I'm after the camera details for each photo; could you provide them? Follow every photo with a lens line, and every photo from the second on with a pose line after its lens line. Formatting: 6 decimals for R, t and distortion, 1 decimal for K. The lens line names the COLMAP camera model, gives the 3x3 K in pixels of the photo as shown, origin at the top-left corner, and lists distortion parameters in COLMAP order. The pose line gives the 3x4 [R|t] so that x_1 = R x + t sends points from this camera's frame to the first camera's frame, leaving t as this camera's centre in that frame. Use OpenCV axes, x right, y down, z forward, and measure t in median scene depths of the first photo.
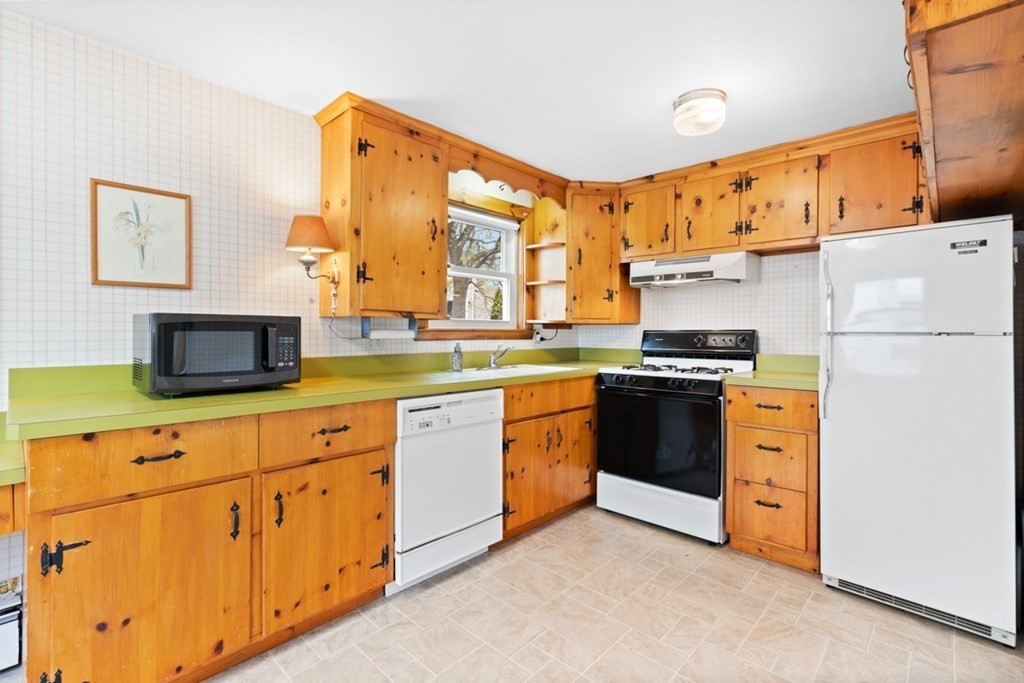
lens RADIAL K [[470.1, 0, 517.0], [0, 470.1, 334.9], [0, 0, 1]] dist [-0.001079, 0.000226]
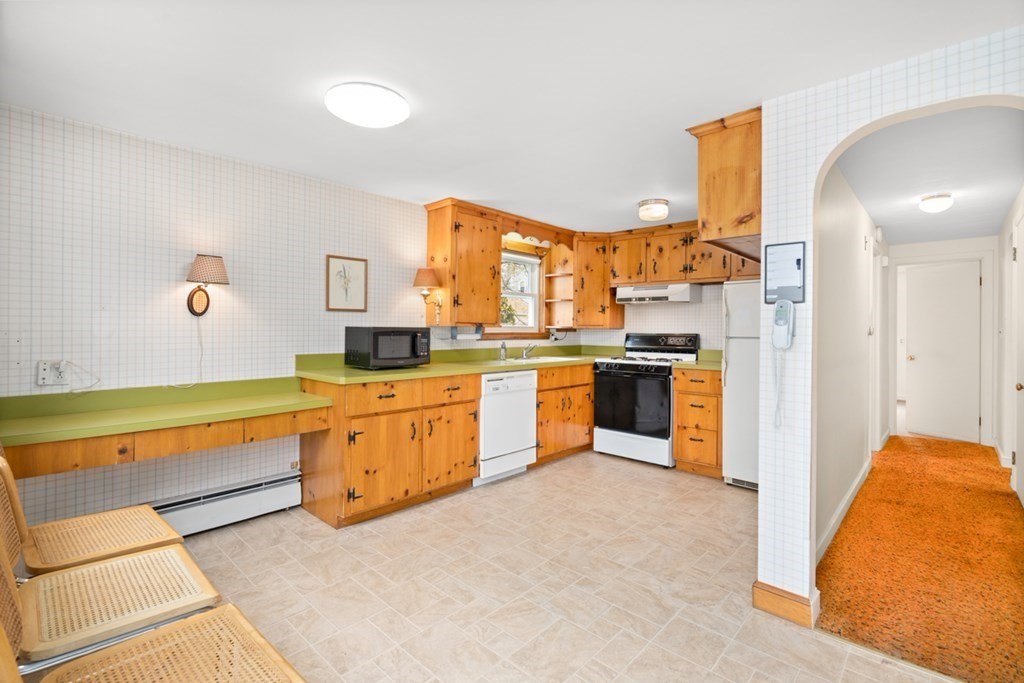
lens RADIAL K [[470.1, 0, 517.0], [0, 470.1, 334.9], [0, 0, 1]] dist [-0.001079, 0.000226]
pose [[0.999979, 0.002804, 0.005832, -0.103167], [-0.002833, 0.999984, 0.004974, -0.015252], [-0.005818, -0.004990, 0.999971, -0.609030]]
